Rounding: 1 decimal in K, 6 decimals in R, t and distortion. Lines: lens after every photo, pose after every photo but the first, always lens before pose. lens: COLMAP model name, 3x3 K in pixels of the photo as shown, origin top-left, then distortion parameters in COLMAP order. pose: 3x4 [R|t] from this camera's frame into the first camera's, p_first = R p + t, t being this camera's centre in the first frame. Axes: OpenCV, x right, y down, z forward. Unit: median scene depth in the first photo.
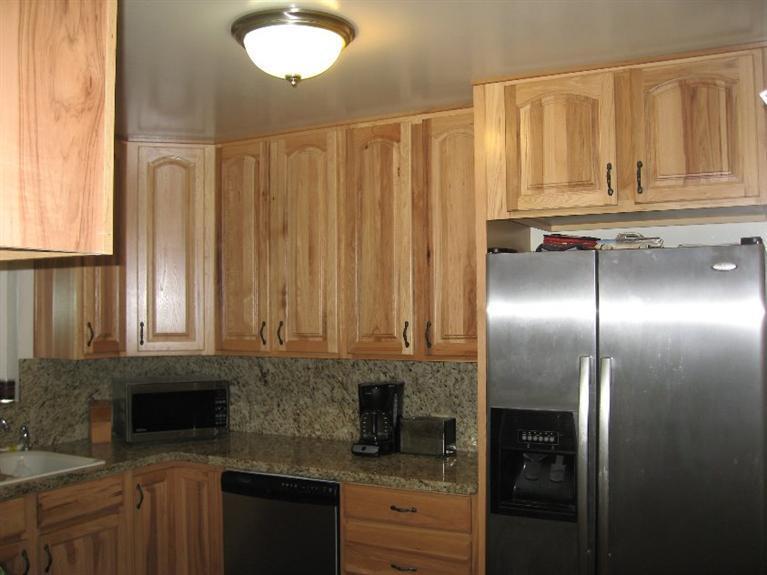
lens RADIAL K [[818.8, 0, 383.5], [0, 818.8, 287.5], [0, 0, 1]] dist [-0.093115, 0.000554]
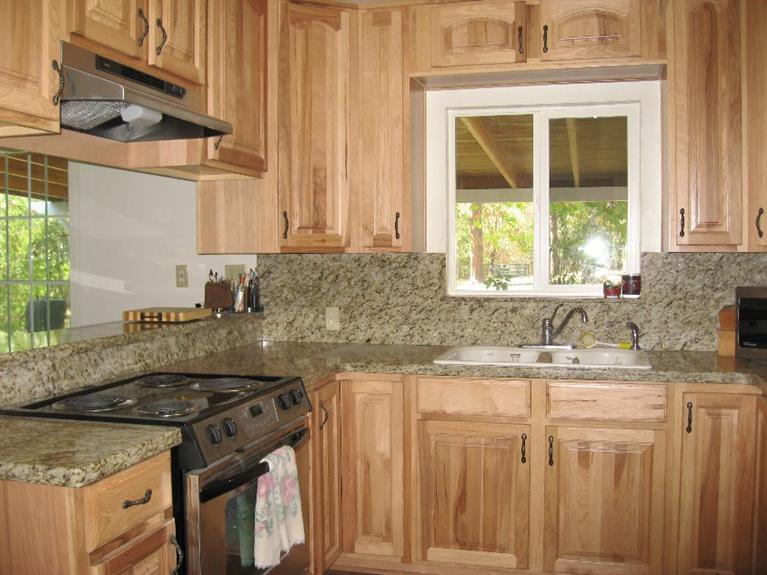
lens RADIAL K [[818.8, 0, 383.5], [0, 818.8, 287.5], [0, 0, 1]] dist [-0.093115, 0.000554]
pose [[0.232356, 0.045093, -0.971585, 0.386712], [0.021640, 0.998438, 0.051514, 0.073567], [0.972390, -0.032994, 0.231017, 0.479770]]
